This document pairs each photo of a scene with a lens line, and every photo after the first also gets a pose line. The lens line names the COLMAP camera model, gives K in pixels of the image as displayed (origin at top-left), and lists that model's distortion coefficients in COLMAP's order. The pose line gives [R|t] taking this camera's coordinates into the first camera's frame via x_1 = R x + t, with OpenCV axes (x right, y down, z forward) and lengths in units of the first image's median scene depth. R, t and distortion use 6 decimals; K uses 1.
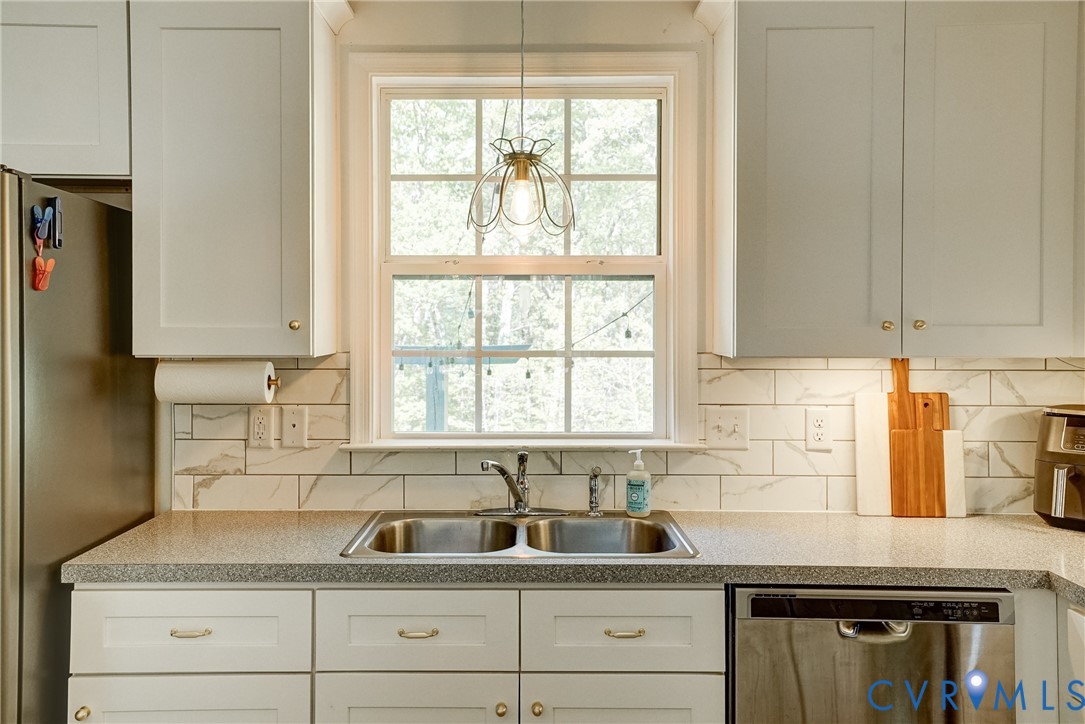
lens RADIAL K [[968.1, 0, 512.9], [0, 968.1, 313.5], [0, 0, 1]] dist [0.001209, 0.085964]
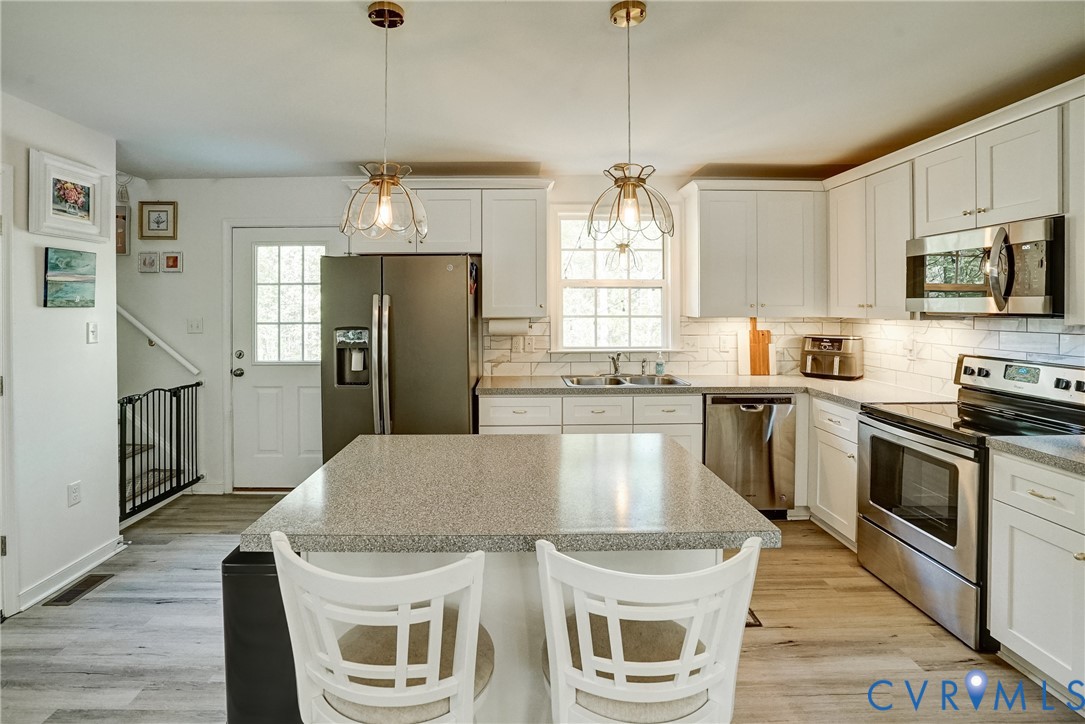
lens RADIAL K [[506.9, 0, 535.6], [0, 506.9, 303.0], [0, 0, 1]] dist [-0.019227, 0.001190]
pose [[0.999275, -0.000834, 0.038069, -0.278896], [0.000679, 0.999991, 0.004083, -0.002125], [-0.038072, -0.004054, 0.999267, -0.415679]]
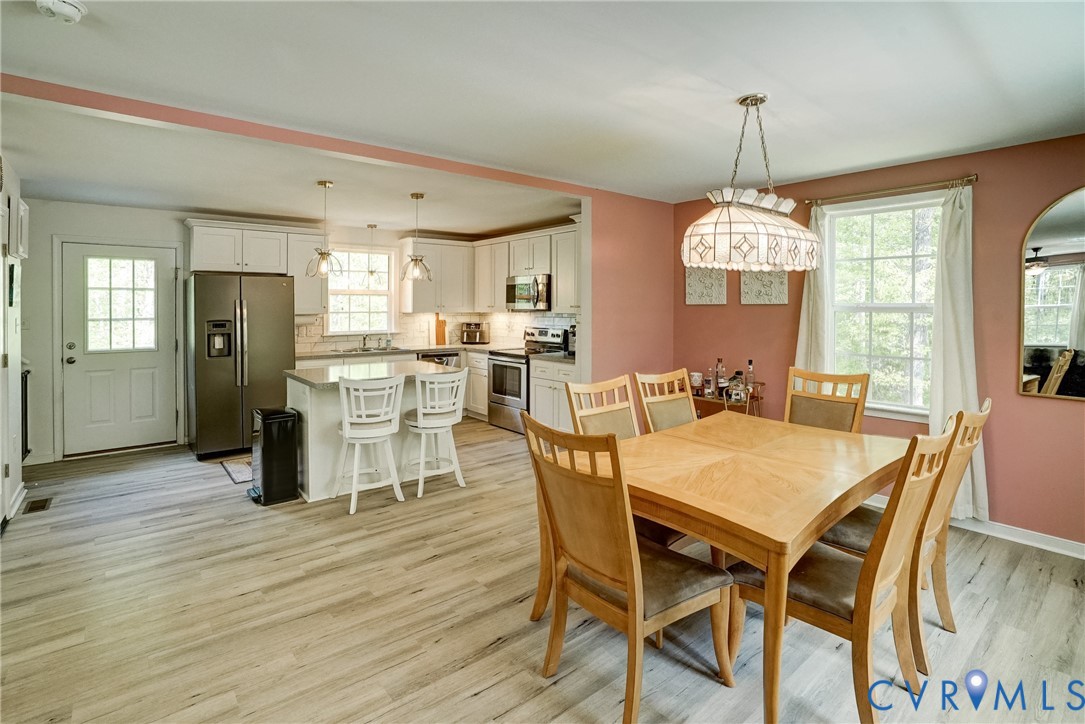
lens RADIAL K [[525.8, 0, 520.3], [0, 525.8, 315.9], [0, 0, 1]] dist [-0.014613, 0.000287]
pose [[0.778312, -0.010343, 0.627793, -0.970161], [-0.007074, 0.999656, 0.025239, -0.008856], [-0.627838, -0.024085, 0.777971, -1.369596]]
